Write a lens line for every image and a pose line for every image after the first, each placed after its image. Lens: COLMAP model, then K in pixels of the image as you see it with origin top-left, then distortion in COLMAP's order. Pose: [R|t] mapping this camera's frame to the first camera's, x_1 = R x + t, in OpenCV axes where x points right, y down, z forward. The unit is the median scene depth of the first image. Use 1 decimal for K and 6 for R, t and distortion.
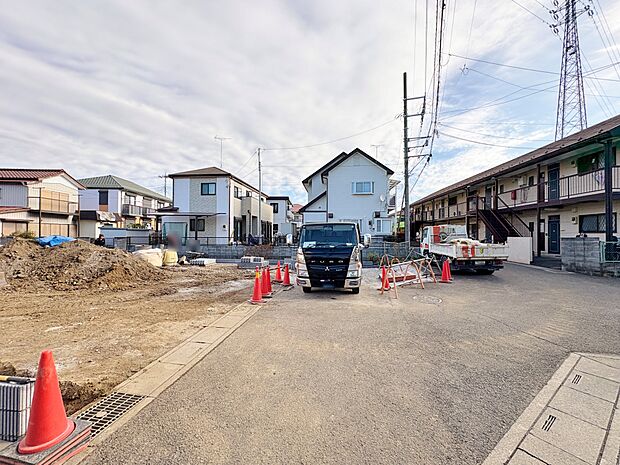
lens RADIAL K [[253.3, 0, 310.0], [0, 253.3, 232.5], [0, 0, 1]] dist [0.000078, -0.000051]
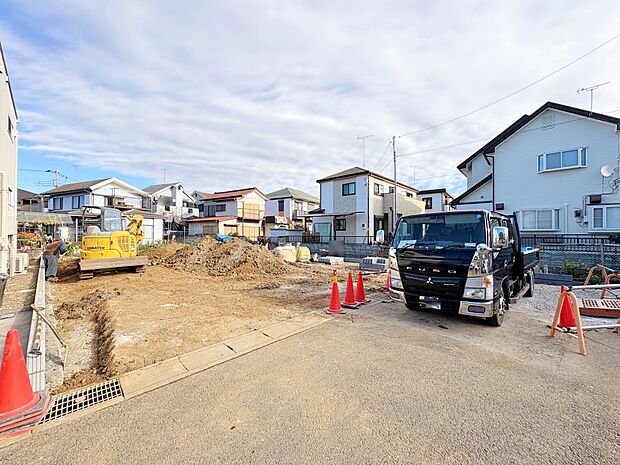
lens RADIAL K [[250.2, 0, 306.9], [0, 250.2, 230.4], [0, 0, 1]] dist [-0.000055, -0.000109]
pose [[0.799203, -0.014095, -0.600896, 0.078033], [0.008795, 0.999892, -0.011757, 0.005793], [0.600997, 0.004111, 0.799241, 0.103397]]
